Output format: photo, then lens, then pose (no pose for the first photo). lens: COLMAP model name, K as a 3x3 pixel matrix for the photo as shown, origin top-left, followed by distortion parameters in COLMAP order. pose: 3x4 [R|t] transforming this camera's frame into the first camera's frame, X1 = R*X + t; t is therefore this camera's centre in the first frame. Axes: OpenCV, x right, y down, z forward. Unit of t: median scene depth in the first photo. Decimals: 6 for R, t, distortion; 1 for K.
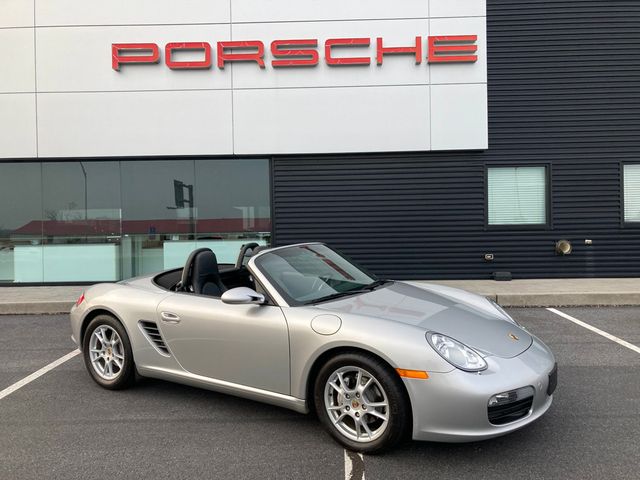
lens RADIAL K [[524.8, 0, 325.0], [0, 524.8, 235.3], [0, 0, 1]] dist [0.036104, -0.024996]
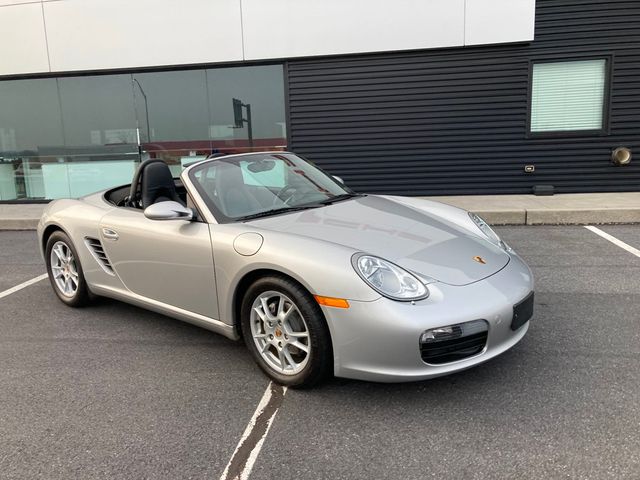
lens RADIAL K [[524.8, 0, 310.1], [0, 524.8, 237.5], [0, 0, 1]] dist [0.036104, -0.024996]
pose [[0.988951, 0.006274, -0.148113, 0.082103], [0.017220, 0.987479, 0.156806, 0.010035], [0.147242, -0.157624, 0.976460, 0.063870]]
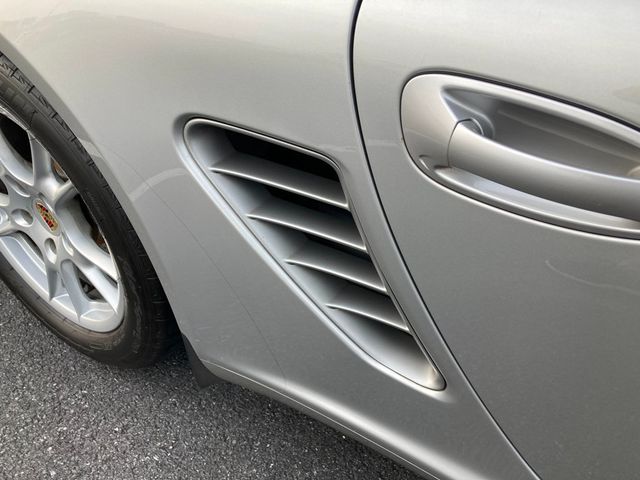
lens RADIAL K [[524.8, 0, 318.9], [0, 524.8, 239.0], [0, 0, 1]] dist [0.036104, -0.024996]
pose [[0.999847, 0.016923, -0.004354, -0.142602], [-0.011457, 0.823016, 0.567902, 0.050137], [0.013194, -0.567765, 0.823085, 0.393175]]
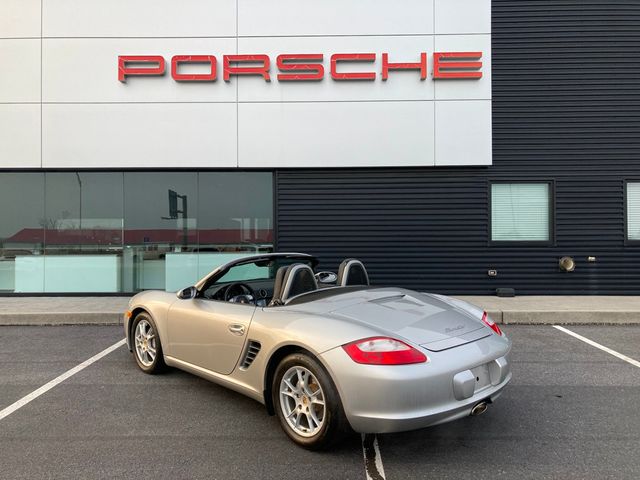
lens RADIAL K [[524.8, 0, 319.5], [0, 524.8, 238.0], [0, 0, 1]] dist [0.036104, -0.024996]
pose [[0.999912, 0.012748, 0.003769, -0.020809], [-0.012678, 0.999758, -0.017957, -0.003049], [-0.003997, 0.017908, 0.999832, 0.002079]]
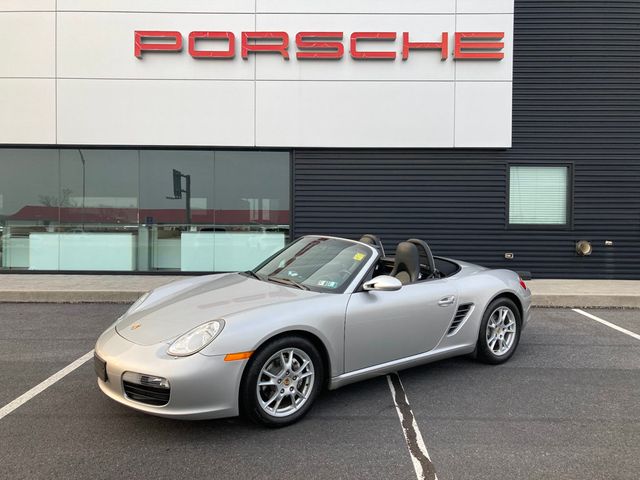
lens RADIAL K [[524.8, 0, 325.8], [0, 524.8, 234.4], [0, 0, 1]] dist [0.036104, -0.024996]
pose [[0.999626, 0.024718, 0.011726, -0.049520], [-0.024838, 0.999639, 0.010221, -0.001300], [-0.011469, -0.010508, 0.999879, 0.006372]]
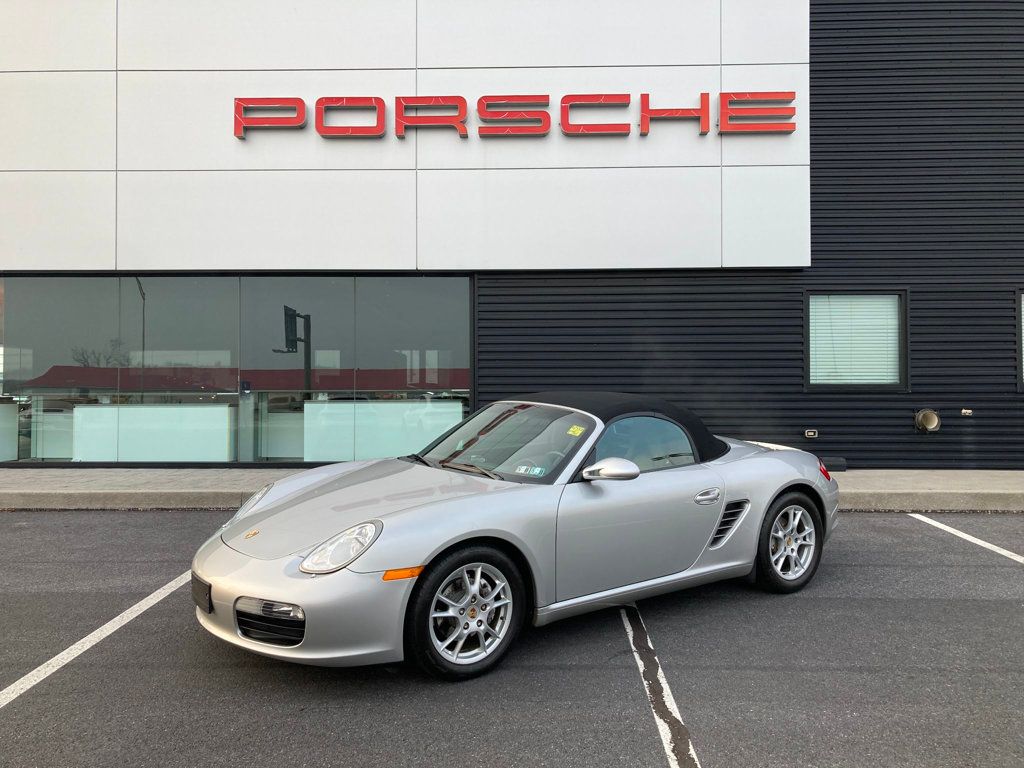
lens RADIAL K [[839.6, 0, 509.9], [0, 839.6, 377.3], [0, 0, 1]] dist [0.036104, -0.024996]
pose [[0.999858, 0.015392, -0.006892, -0.050990], [-0.015557, 0.999577, -0.024553, 0.003373], [0.006511, 0.024657, 0.999675, -0.033291]]
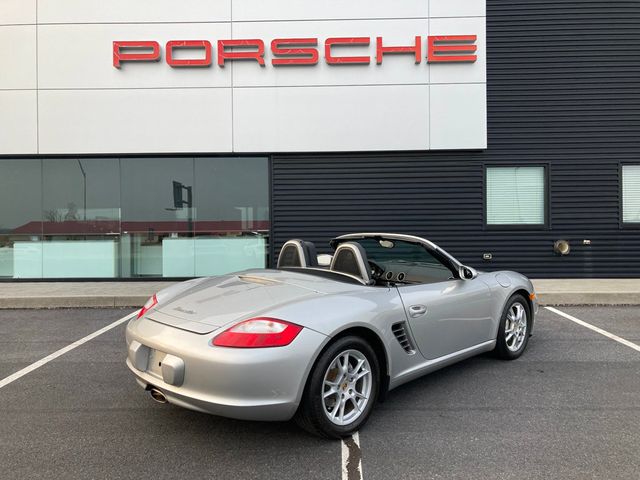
lens RADIAL K [[524.8, 0, 321.8], [0, 524.8, 236.2], [0, 0, 1]] dist [0.036104, -0.024996]
pose [[0.999964, 0.007905, -0.003086, -0.000167], [-0.007917, 0.999961, -0.003891, 0.009085], [0.003055, 0.003915, 0.999988, -0.002515]]
